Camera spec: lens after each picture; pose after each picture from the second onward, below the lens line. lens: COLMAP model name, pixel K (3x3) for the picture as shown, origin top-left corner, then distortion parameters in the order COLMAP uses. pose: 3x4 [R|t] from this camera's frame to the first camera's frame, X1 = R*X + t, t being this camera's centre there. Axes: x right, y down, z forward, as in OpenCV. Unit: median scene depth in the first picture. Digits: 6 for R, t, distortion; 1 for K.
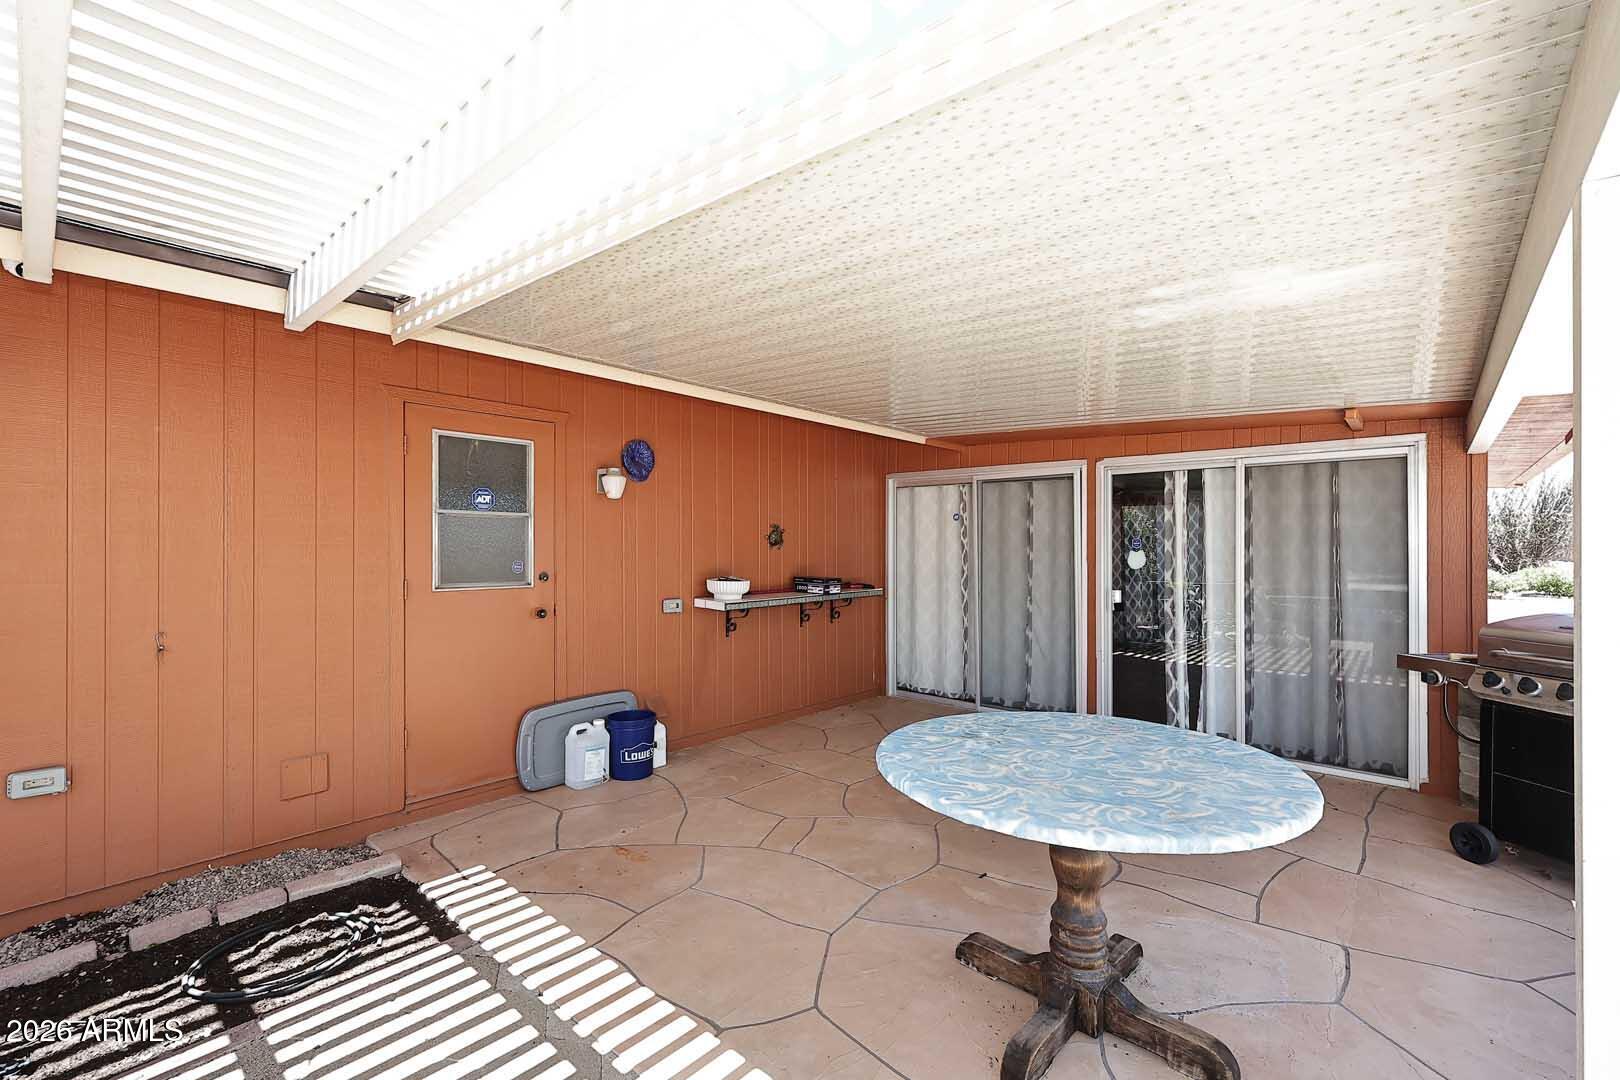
lens RADIAL K [[649.2, 0, 824.8], [0, 649.2, 541.1], [0, 0, 1]] dist [0.001784, 0.000141]
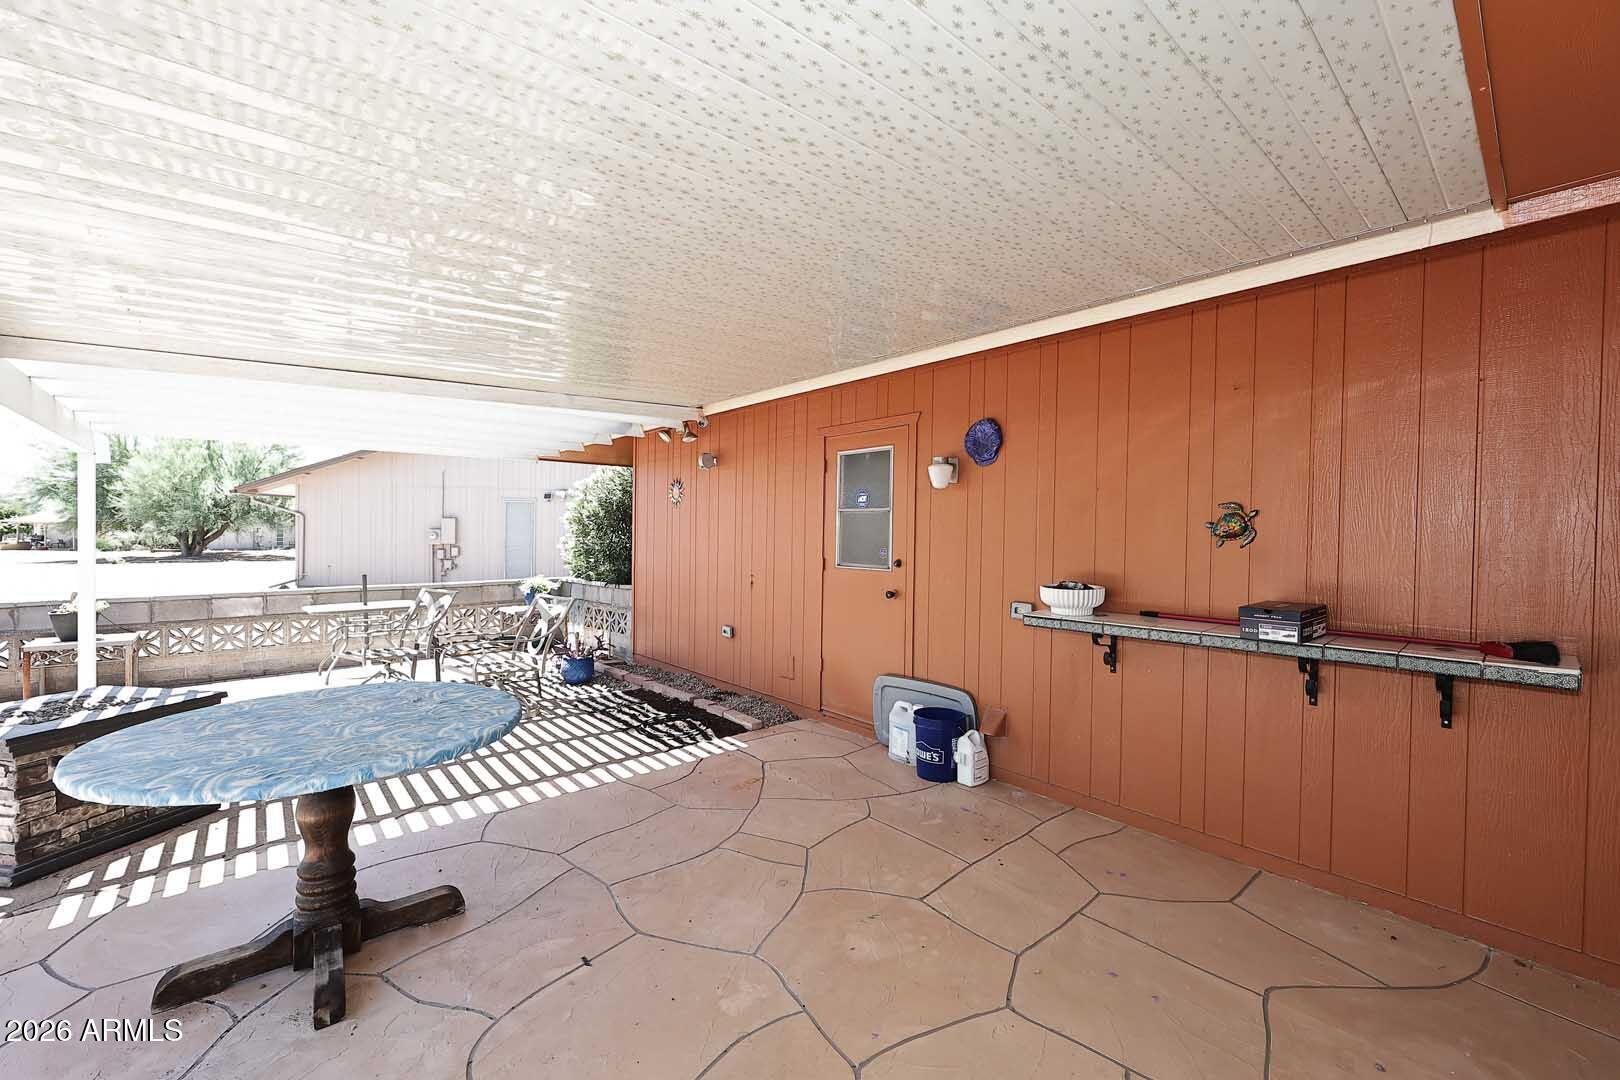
lens RADIAL K [[649.2, 0, 824.8], [0, 649.2, 541.1], [0, 0, 1]] dist [0.001784, 0.000141]
pose [[-0.087517, 0.015732, -0.996039, 0.742646], [-0.000602, 0.999874, 0.015845, -0.001784], [0.996163, 0.001986, -0.087497, 1.016222]]
